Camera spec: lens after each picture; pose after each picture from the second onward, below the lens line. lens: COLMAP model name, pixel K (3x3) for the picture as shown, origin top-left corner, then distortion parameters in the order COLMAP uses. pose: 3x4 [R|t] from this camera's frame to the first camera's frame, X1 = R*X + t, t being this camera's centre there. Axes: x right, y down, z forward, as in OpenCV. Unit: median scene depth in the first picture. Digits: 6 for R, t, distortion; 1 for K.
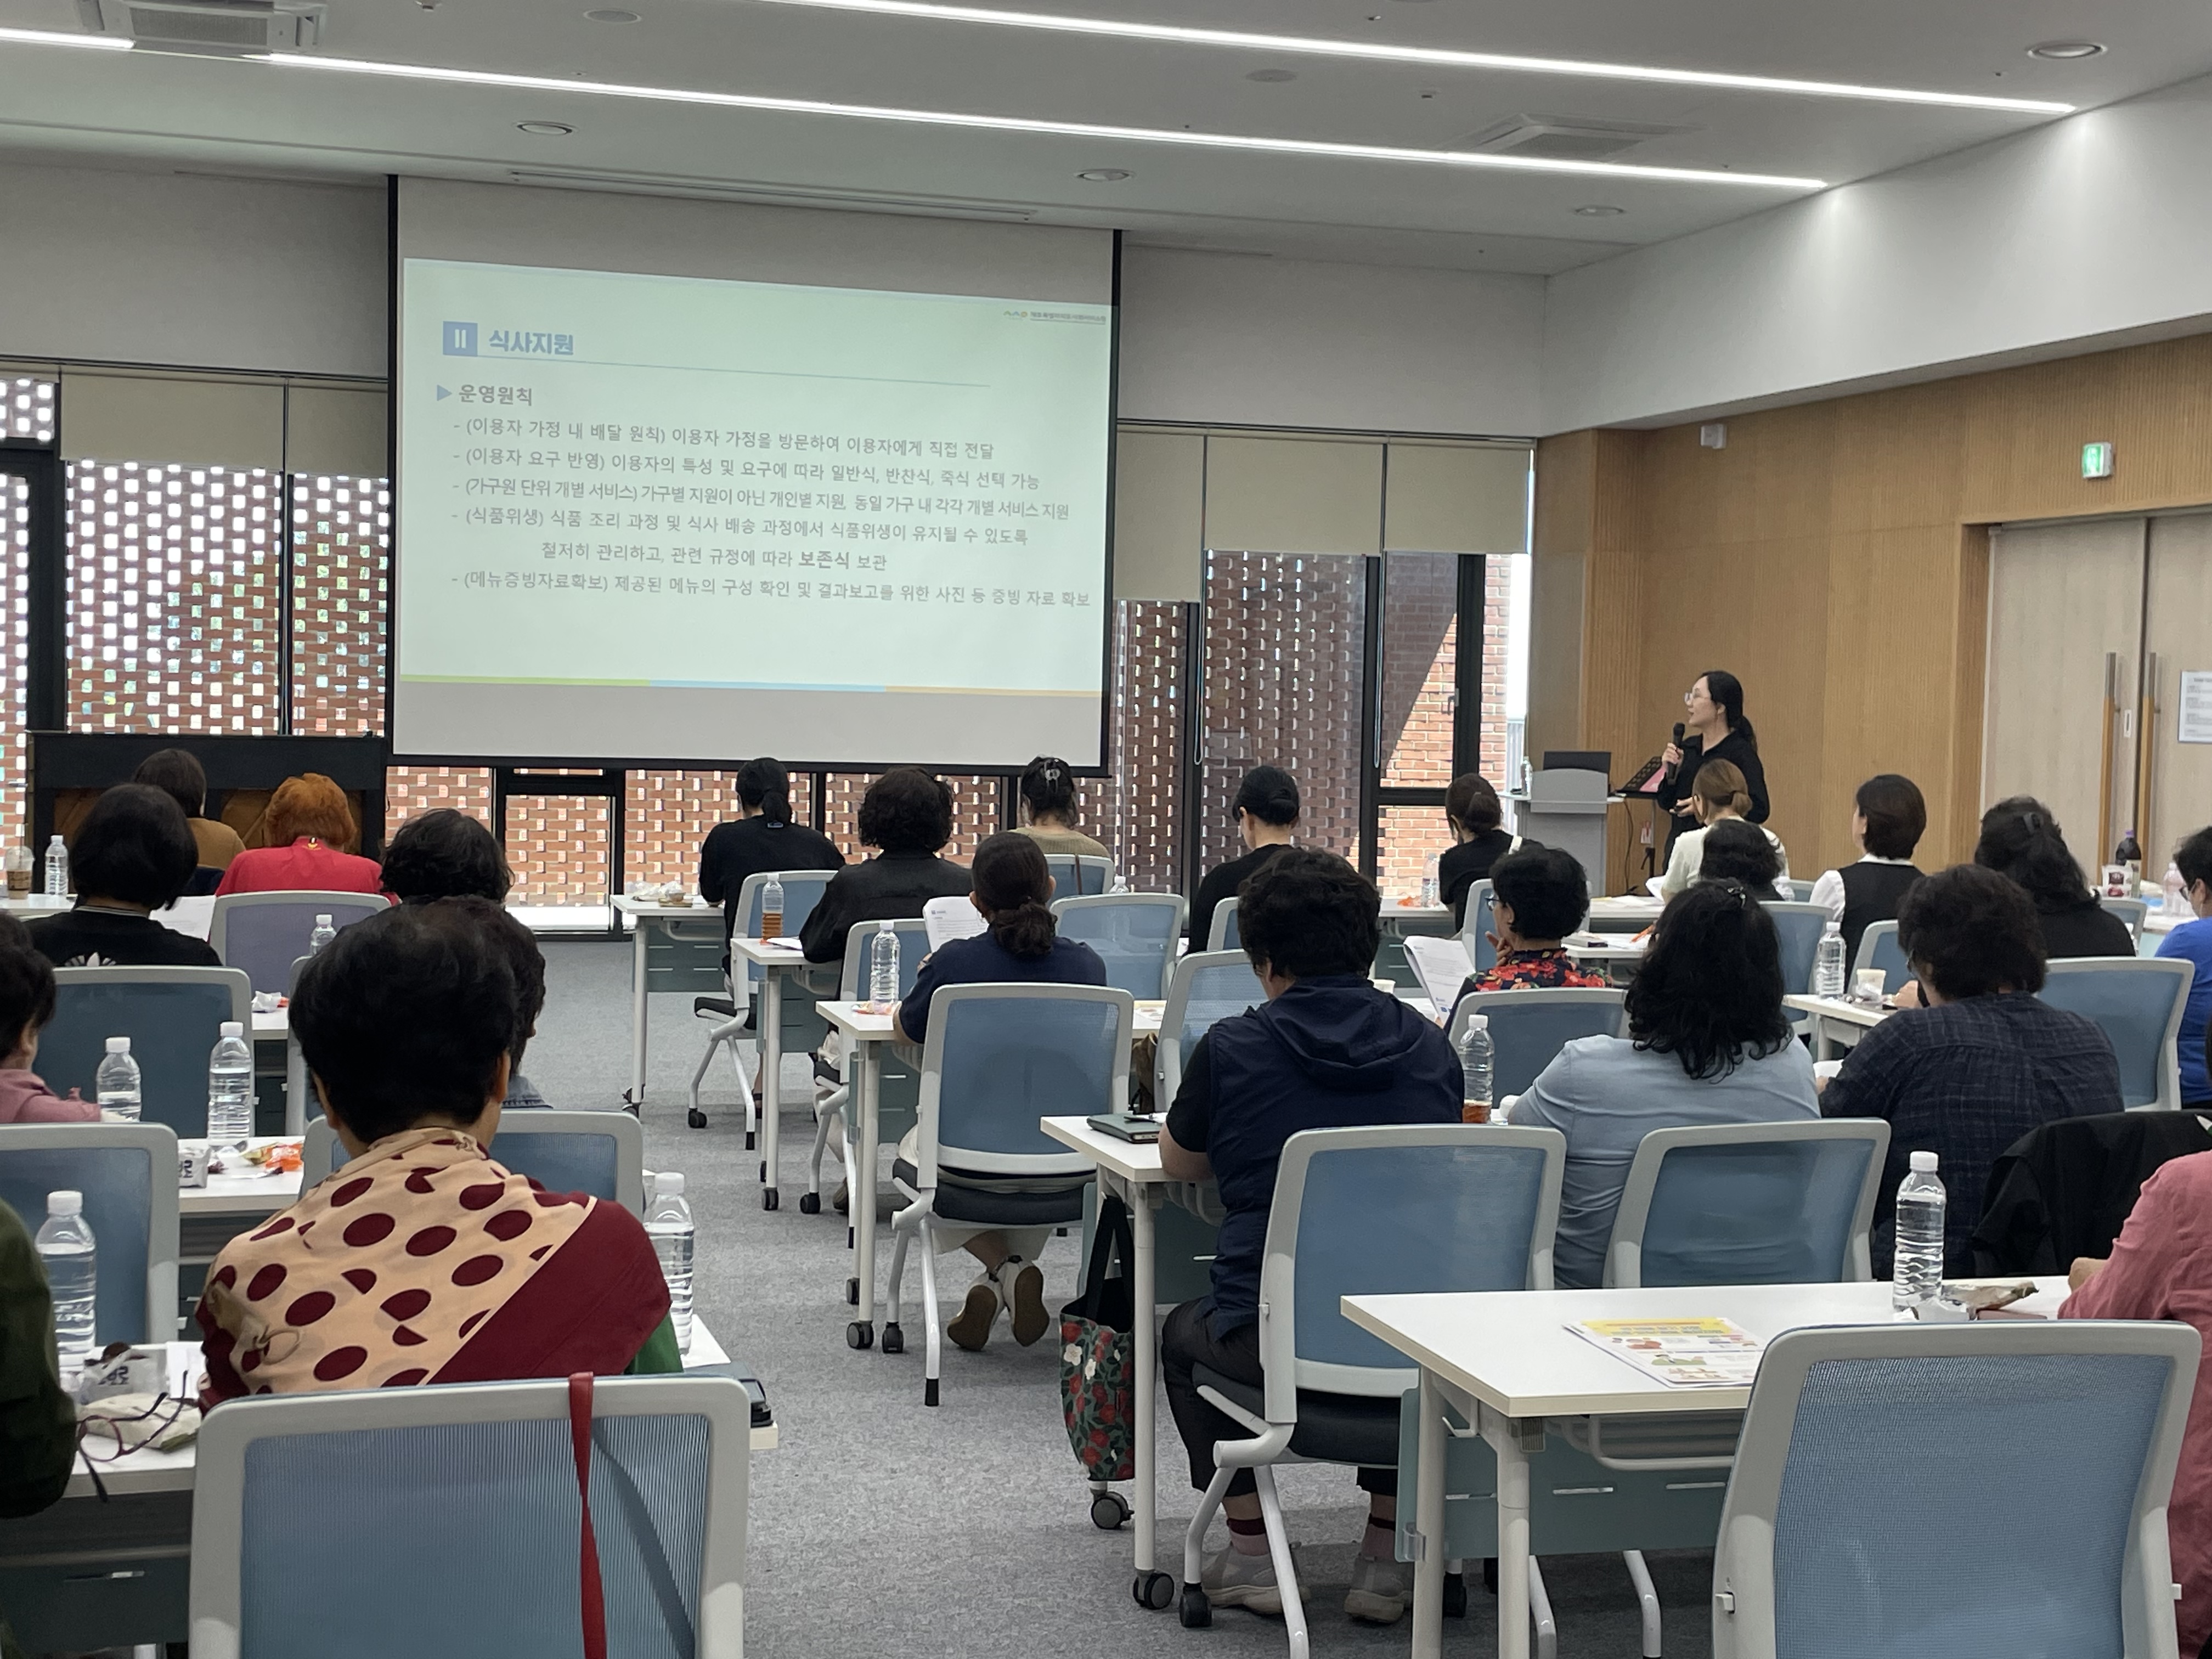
lens RADIAL K [[2890.0, 0, 1106.0], [0, 2890.0, 829.5], [0, 0, 1]] dist [-0.013540, -0.692478]
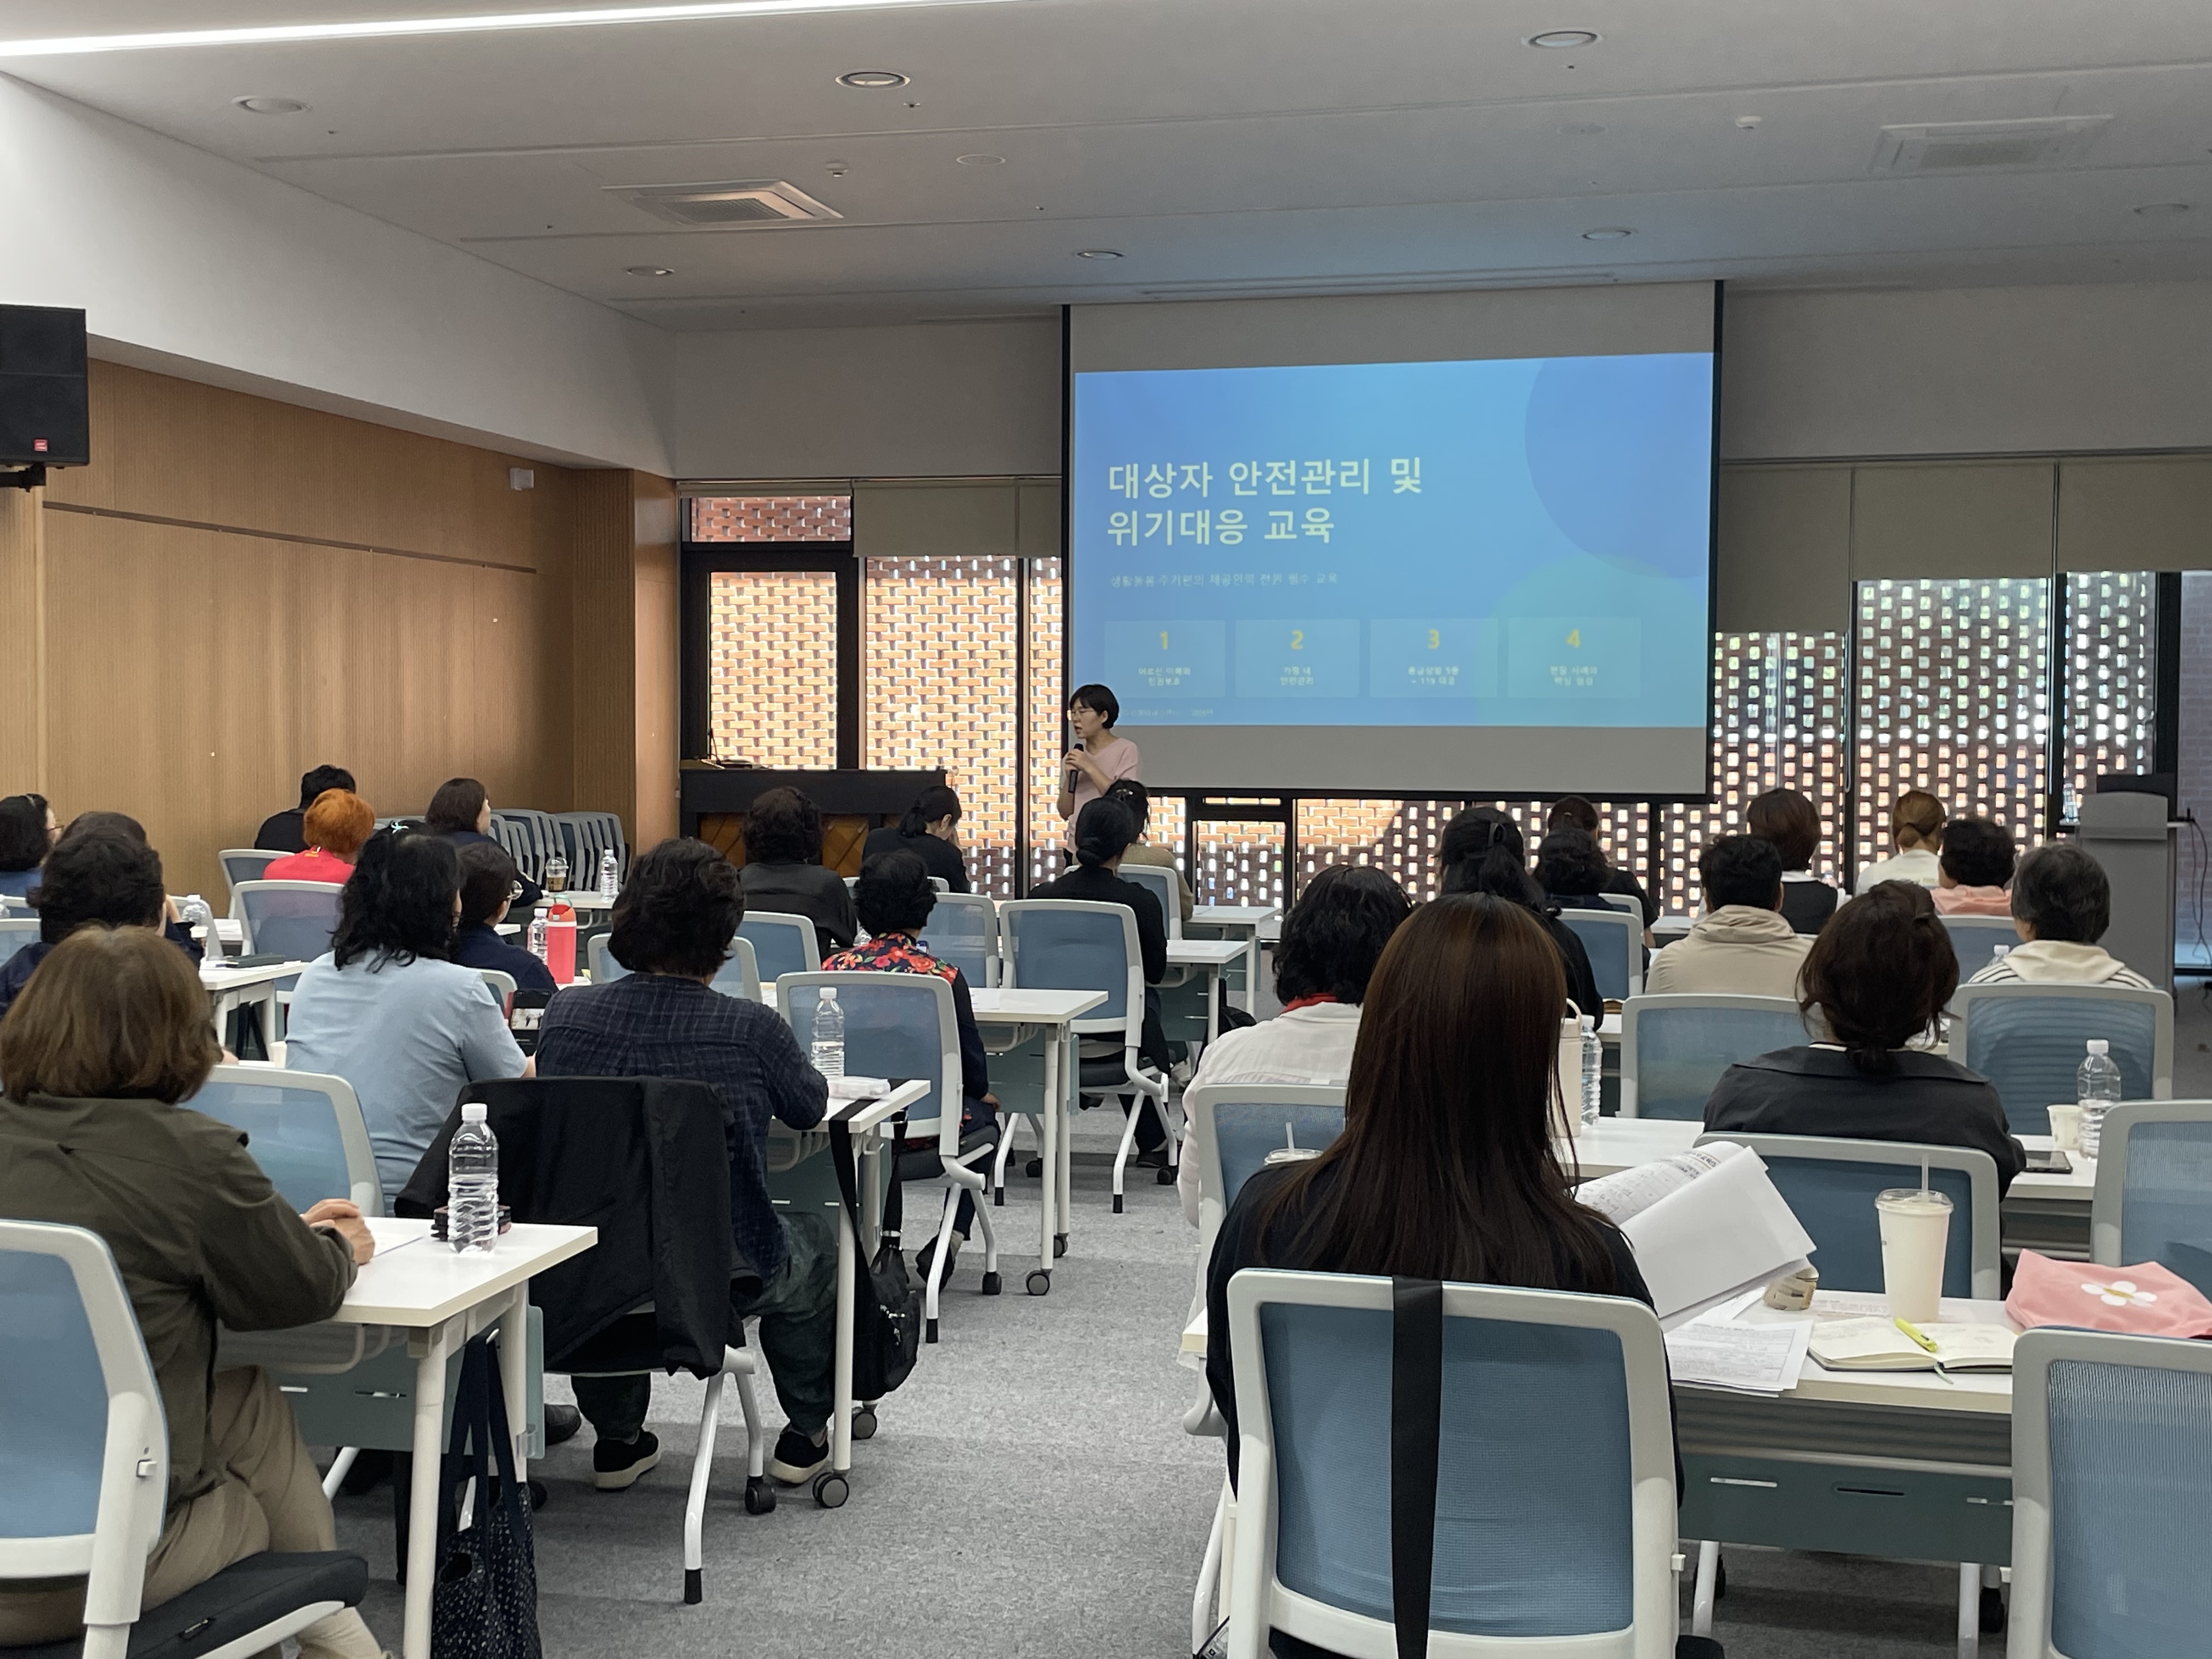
lens RADIAL K [[2608.9, 0, 1106.0], [0, 2608.9, 829.5], [0, 0, 1]] dist [-0.000928, -0.014708]
pose [[0.824238, 0.001834, -0.566241, 0.370740], [-0.010453, 0.999874, -0.011978, 0.005044], [0.566147, 0.015792, 0.824153, 0.100705]]
